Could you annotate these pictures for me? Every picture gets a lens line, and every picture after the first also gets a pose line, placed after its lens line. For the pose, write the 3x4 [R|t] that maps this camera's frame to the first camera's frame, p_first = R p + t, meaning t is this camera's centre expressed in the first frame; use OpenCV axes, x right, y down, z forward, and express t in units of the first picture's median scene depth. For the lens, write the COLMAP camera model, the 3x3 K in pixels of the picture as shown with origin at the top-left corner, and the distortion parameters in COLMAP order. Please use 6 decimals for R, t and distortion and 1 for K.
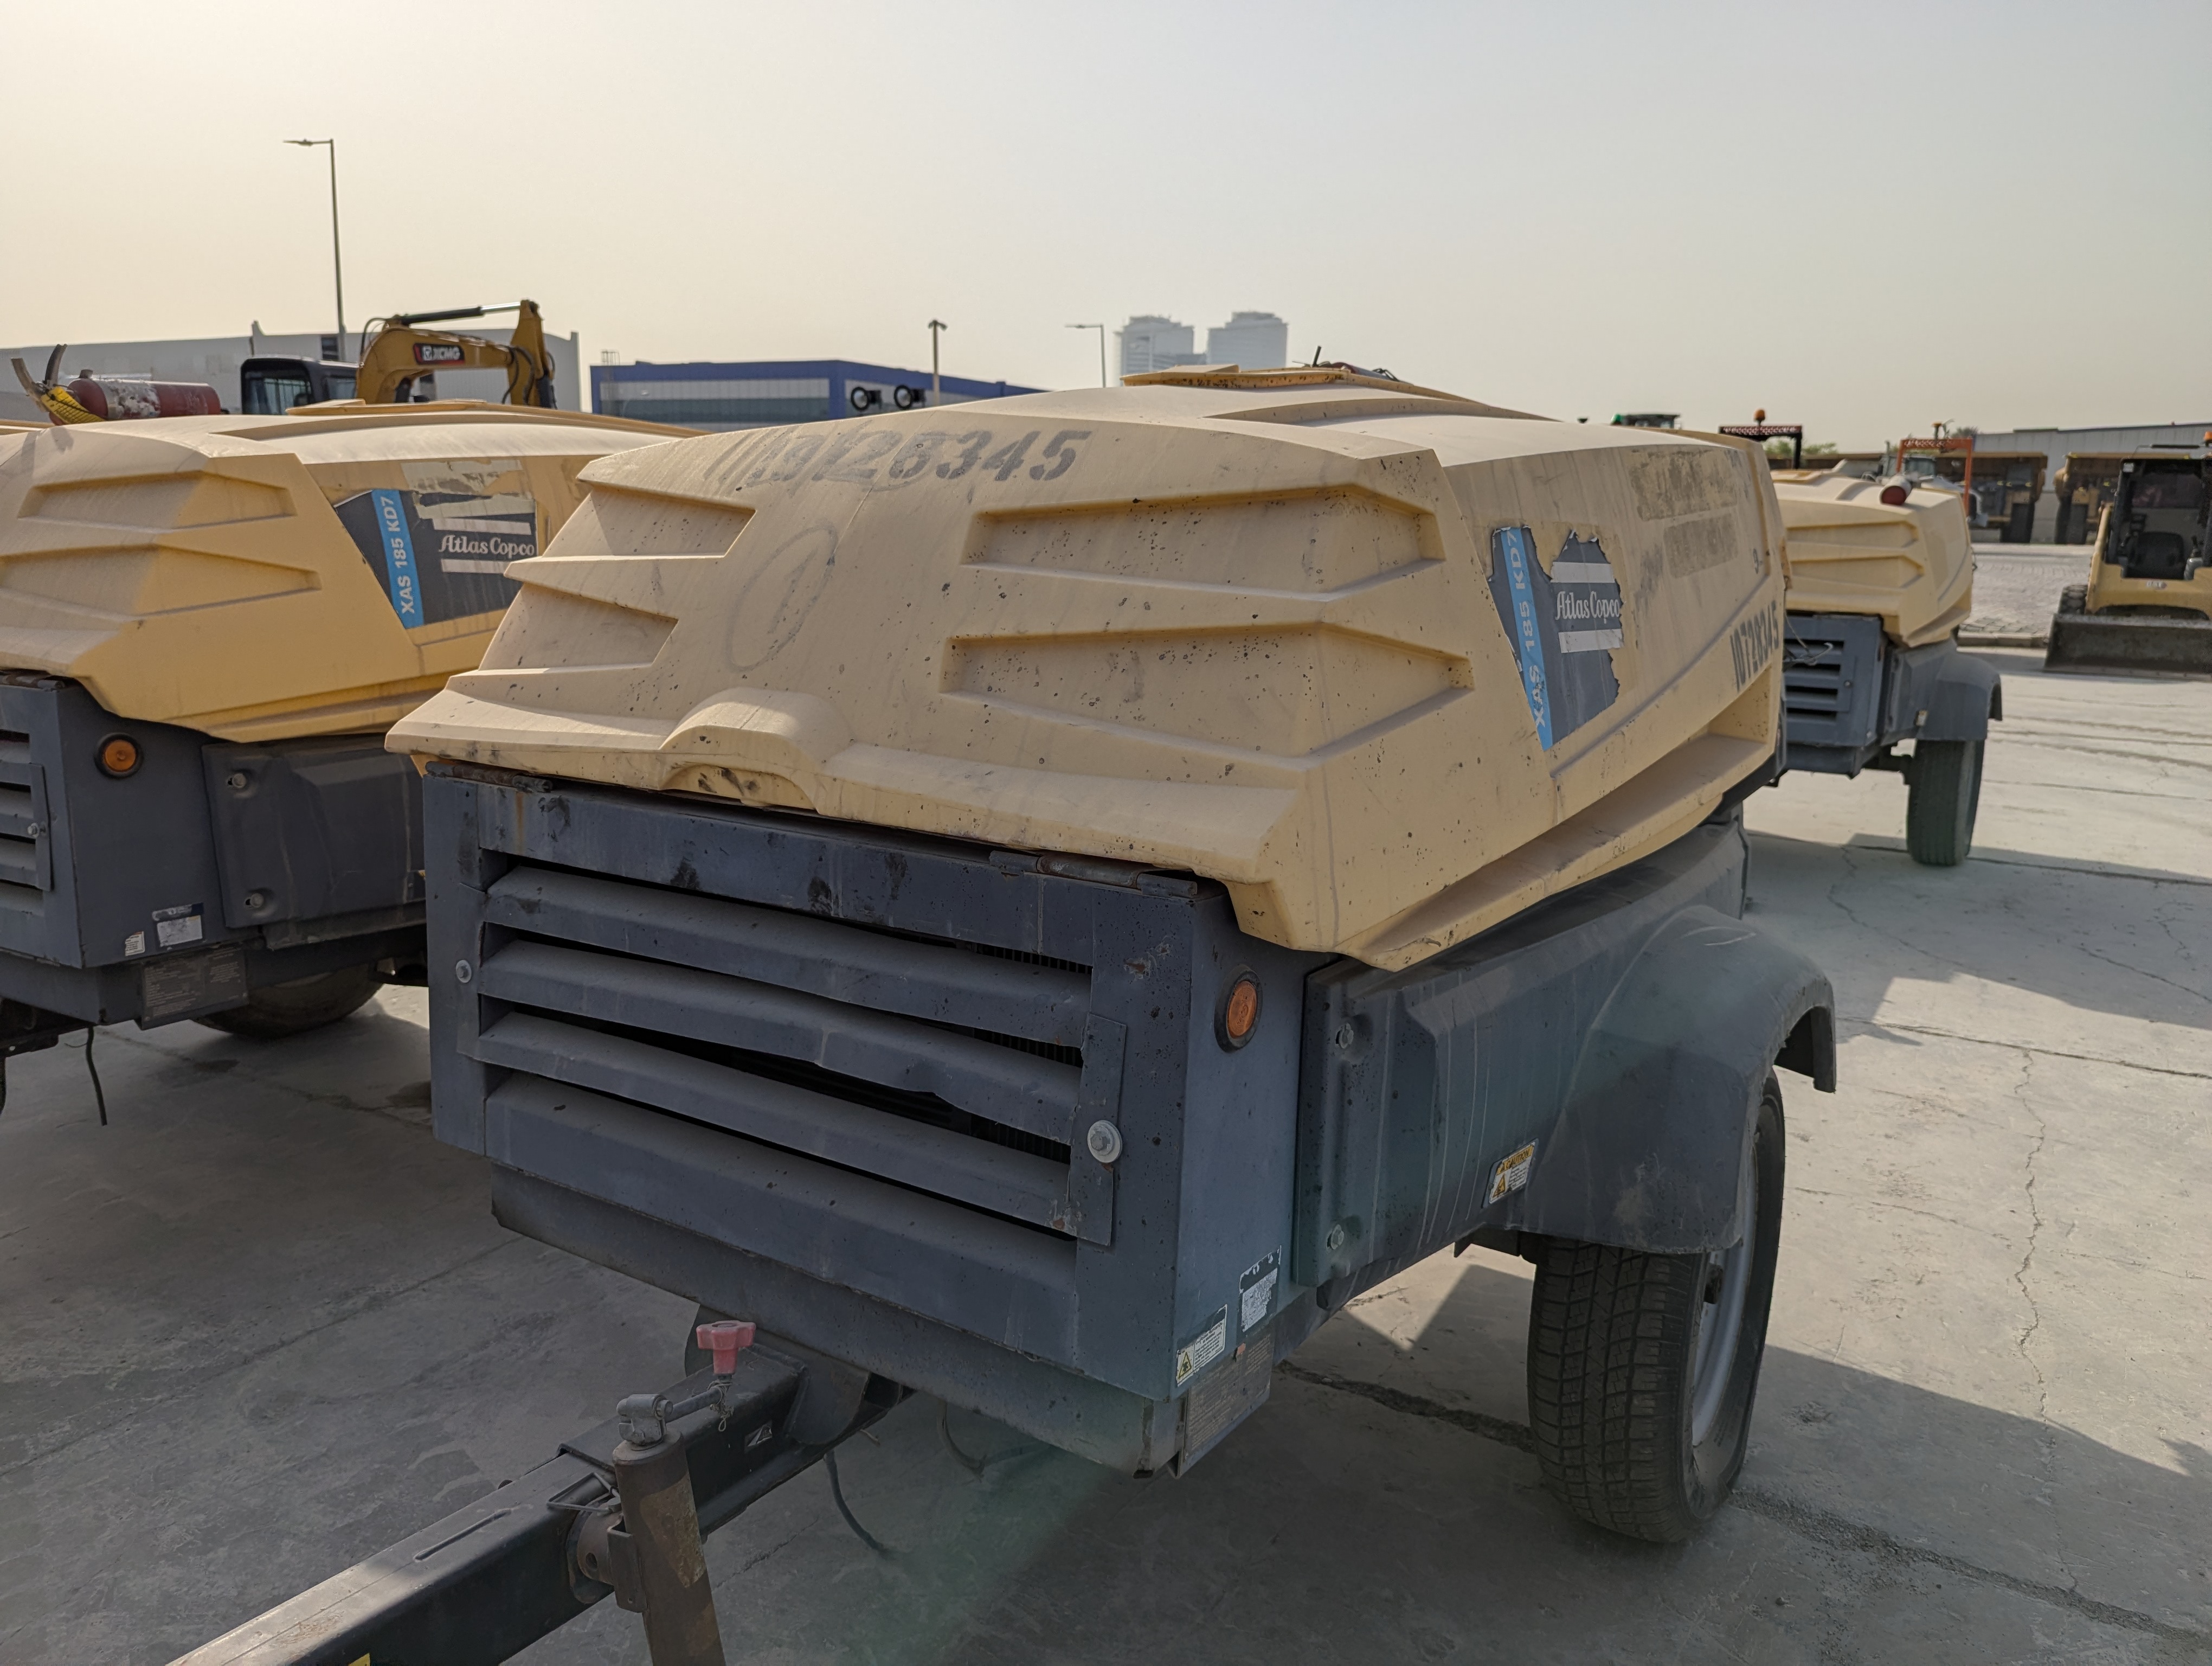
lens RADIAL K [[1613.7, 0, 1100.3], [0, 1613.7, 815.9], [0, 0, 1]] dist [0.046945, -0.038374]
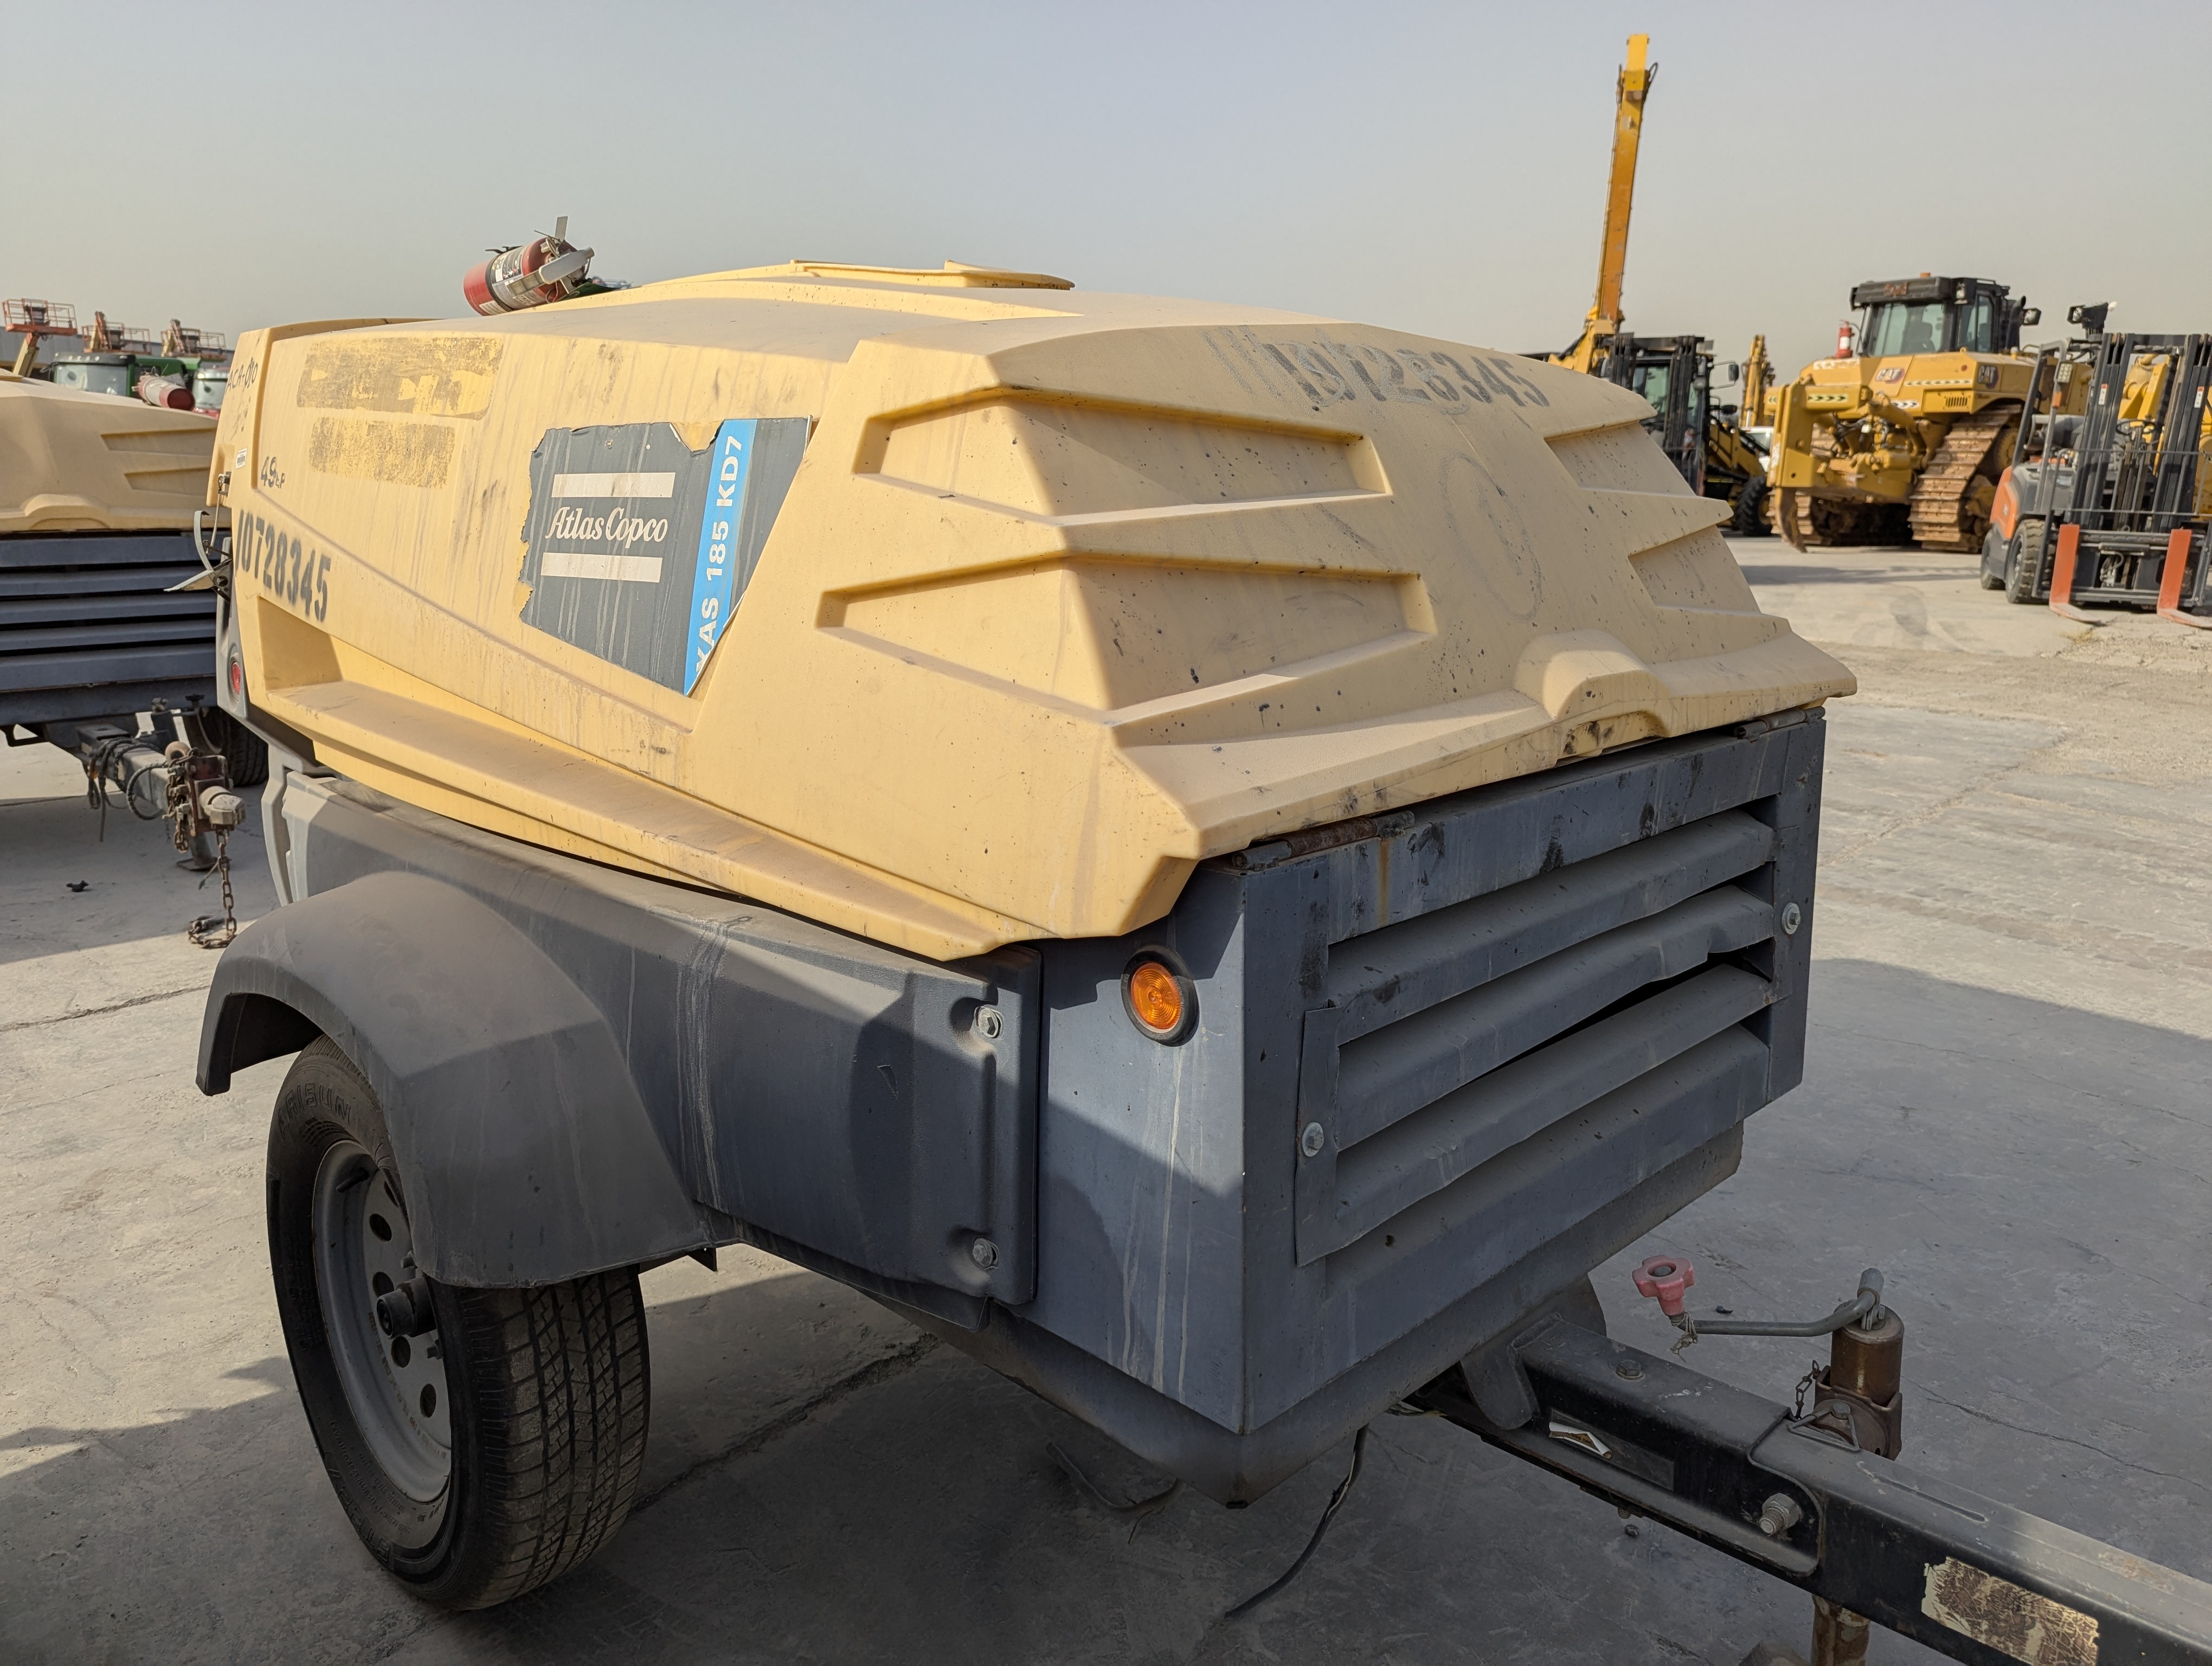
lens RADIAL K [[1613.7, 0, 1110.2], [0, 1613.7, 839.0], [0, 0, 1]] dist [0.046945, -0.038374]
pose [[0.199342, -0.243901, 0.949092, -1.141553], [0.174067, 0.961941, 0.210643, -0.200706], [-0.964346, 0.123216, 0.234210, 1.025365]]
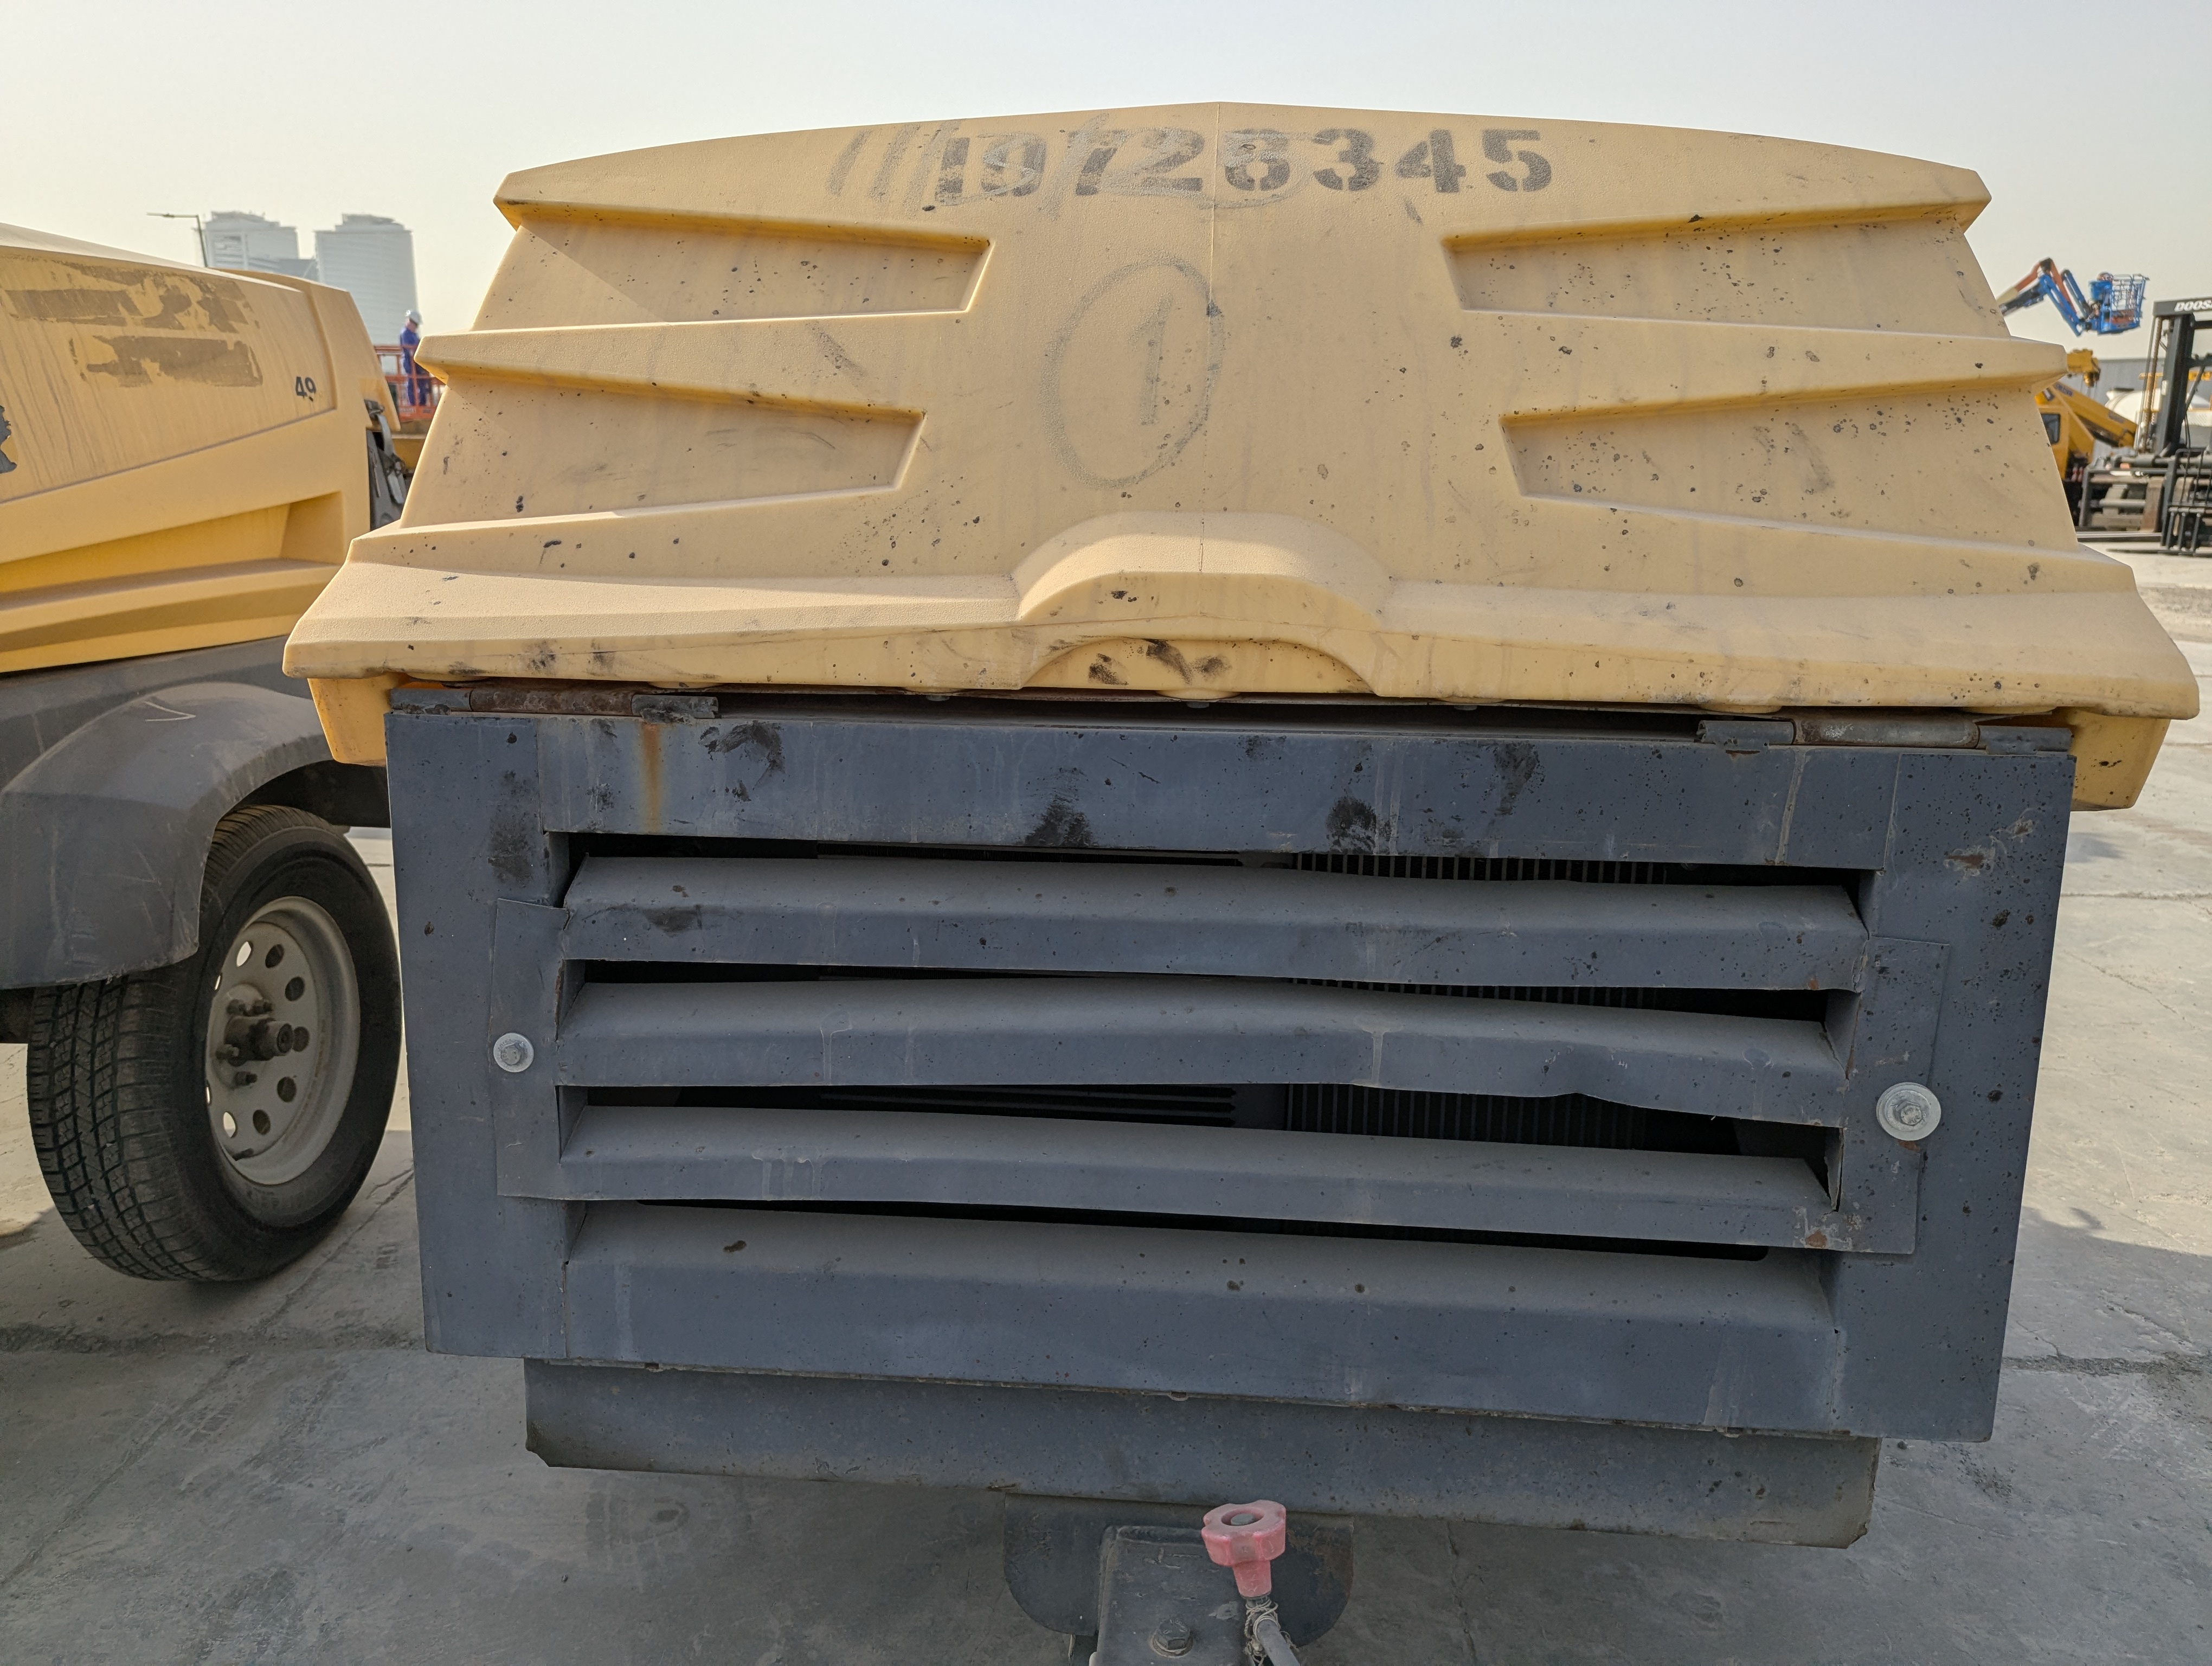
lens RADIAL K [[1613.7, 0, 1101.1], [0, 1613.7, 826.7], [0, 0, 1]] dist [0.046945, -0.038374]
pose [[0.878558, -0.113399, 0.463979, -0.526343], [0.091699, 0.993383, 0.069154, -0.003478], [-0.468750, -0.018210, 0.883143, 0.453793]]
